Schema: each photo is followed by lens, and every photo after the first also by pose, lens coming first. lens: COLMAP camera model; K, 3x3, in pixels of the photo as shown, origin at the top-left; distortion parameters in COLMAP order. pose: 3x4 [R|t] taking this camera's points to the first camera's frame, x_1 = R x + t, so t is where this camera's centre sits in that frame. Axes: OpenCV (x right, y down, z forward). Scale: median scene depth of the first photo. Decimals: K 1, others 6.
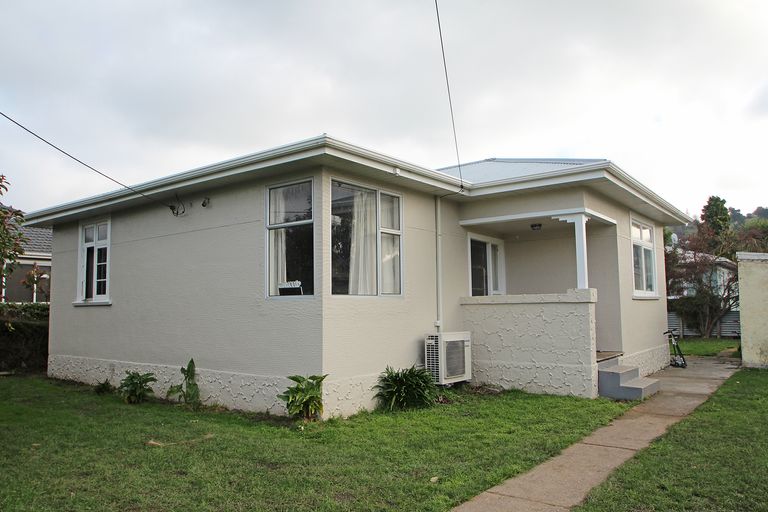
lens RADIAL K [[549.3, 0, 381.4], [0, 549.3, 256.4], [0, 0, 1]] dist [-0.036069, 0.008571]
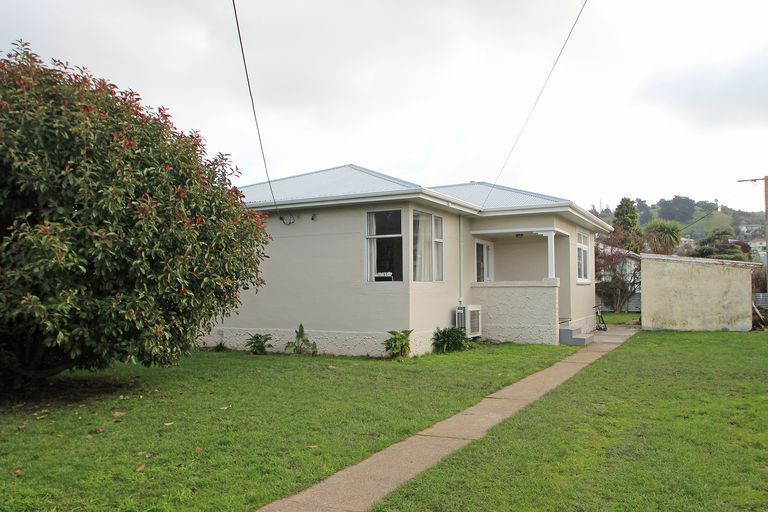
lens RADIAL K [[639.1, 0, 385.7], [0, 639.1, 256.4], [0, 0, 1]] dist [-0.011917, -0.005297]
pose [[0.980047, 0.013409, 0.198312, -0.469469], [-0.022009, 0.998908, 0.041223, -0.068732], [-0.197543, -0.044765, 0.979272, -0.717664]]
